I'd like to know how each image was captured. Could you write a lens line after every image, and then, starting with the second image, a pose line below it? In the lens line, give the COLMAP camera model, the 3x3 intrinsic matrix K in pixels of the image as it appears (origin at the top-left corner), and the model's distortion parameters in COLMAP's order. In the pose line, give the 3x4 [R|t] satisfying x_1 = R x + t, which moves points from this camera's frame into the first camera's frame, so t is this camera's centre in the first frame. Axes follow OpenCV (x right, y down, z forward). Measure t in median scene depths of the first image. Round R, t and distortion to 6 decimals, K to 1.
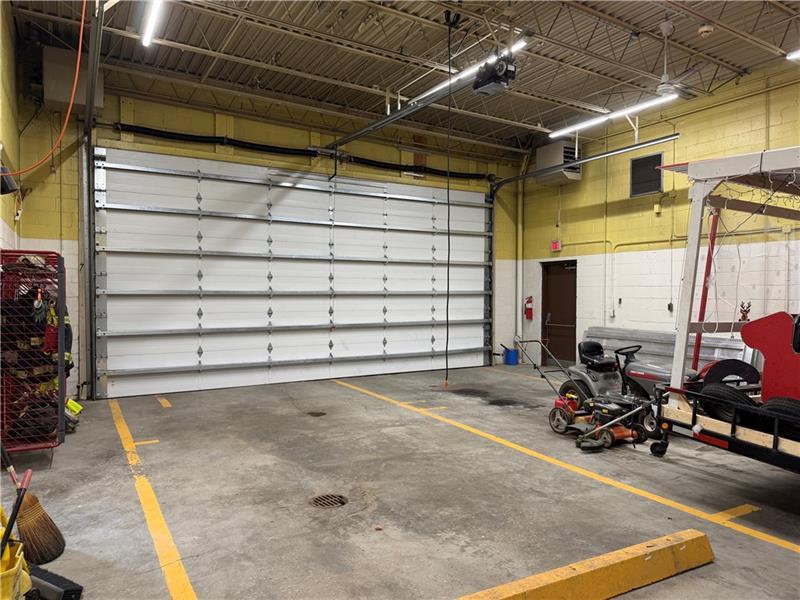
lens RADIAL K [[559.8, 0, 398.8], [0, 559.8, 294.8], [0, 0, 1]] dist [0.050044, -0.052694]
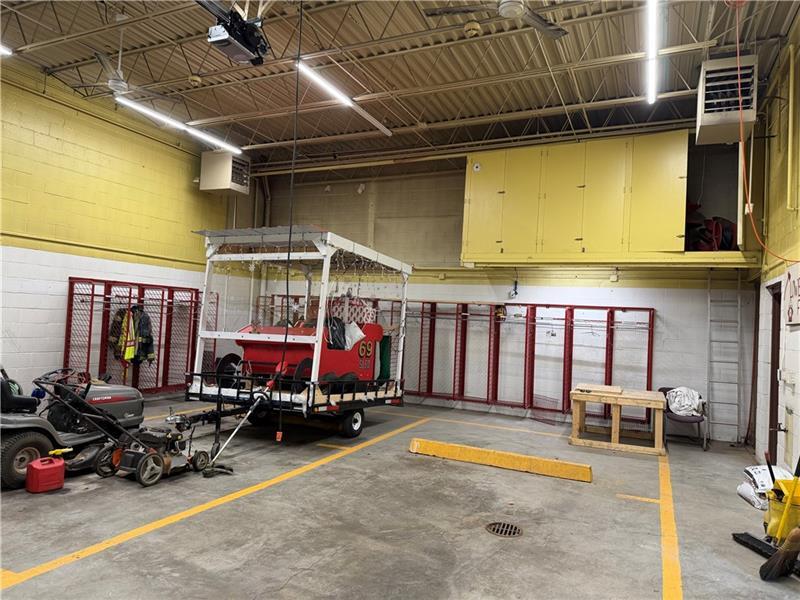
lens RADIAL K [[559.8, 0, 397.5], [0, 559.8, 299.1], [0, 0, 1]] dist [0.050044, -0.052694]
pose [[-0.582824, -0.005416, 0.812580, -0.452346], [-0.048898, 0.998399, -0.028418, -0.010314], [-0.811126, -0.056296, -0.582156, 0.947542]]
